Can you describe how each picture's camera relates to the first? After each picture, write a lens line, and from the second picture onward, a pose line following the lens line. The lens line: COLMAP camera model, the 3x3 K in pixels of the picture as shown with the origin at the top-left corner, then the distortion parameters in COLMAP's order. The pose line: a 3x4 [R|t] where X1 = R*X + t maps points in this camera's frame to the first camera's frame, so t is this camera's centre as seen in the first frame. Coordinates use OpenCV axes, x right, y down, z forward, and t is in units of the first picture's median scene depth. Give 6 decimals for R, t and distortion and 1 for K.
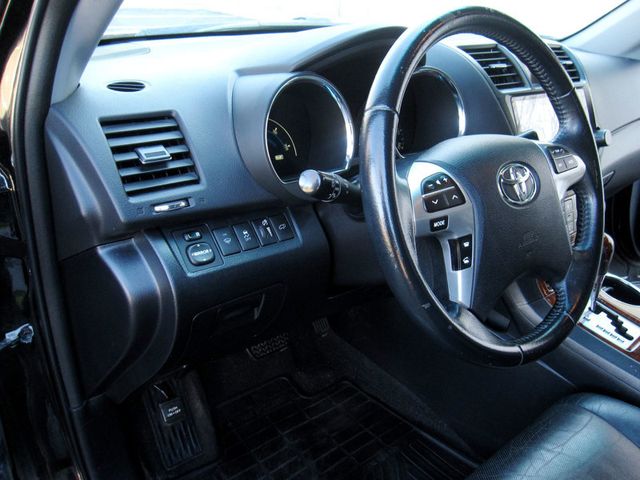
lens RADIAL K [[534.2, 0, 332.4], [0, 534.2, 240.3], [0, 0, 1]] dist [-0.057060, -0.000066]
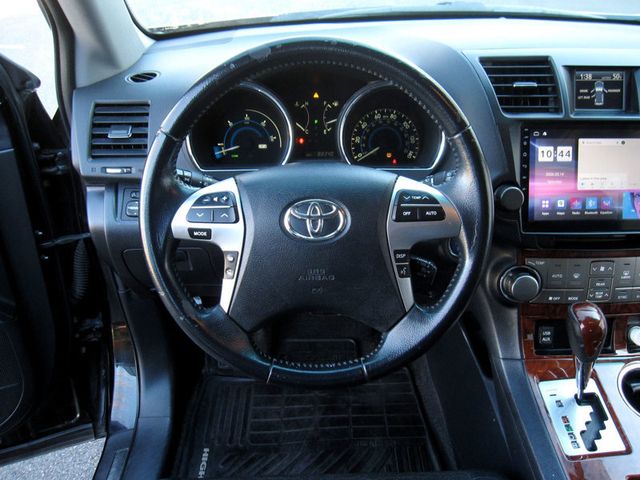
lens RADIAL K [[534.2, 0, 332.4], [0, 534.2, 240.3], [0, 0, 1]] dist [-0.057060, -0.000066]
pose [[0.778438, 0.280935, -0.561346, 0.515272], [-0.227280, 0.959726, 0.165133, -0.131199], [0.585130, -0.000963, 0.810939, 0.105081]]
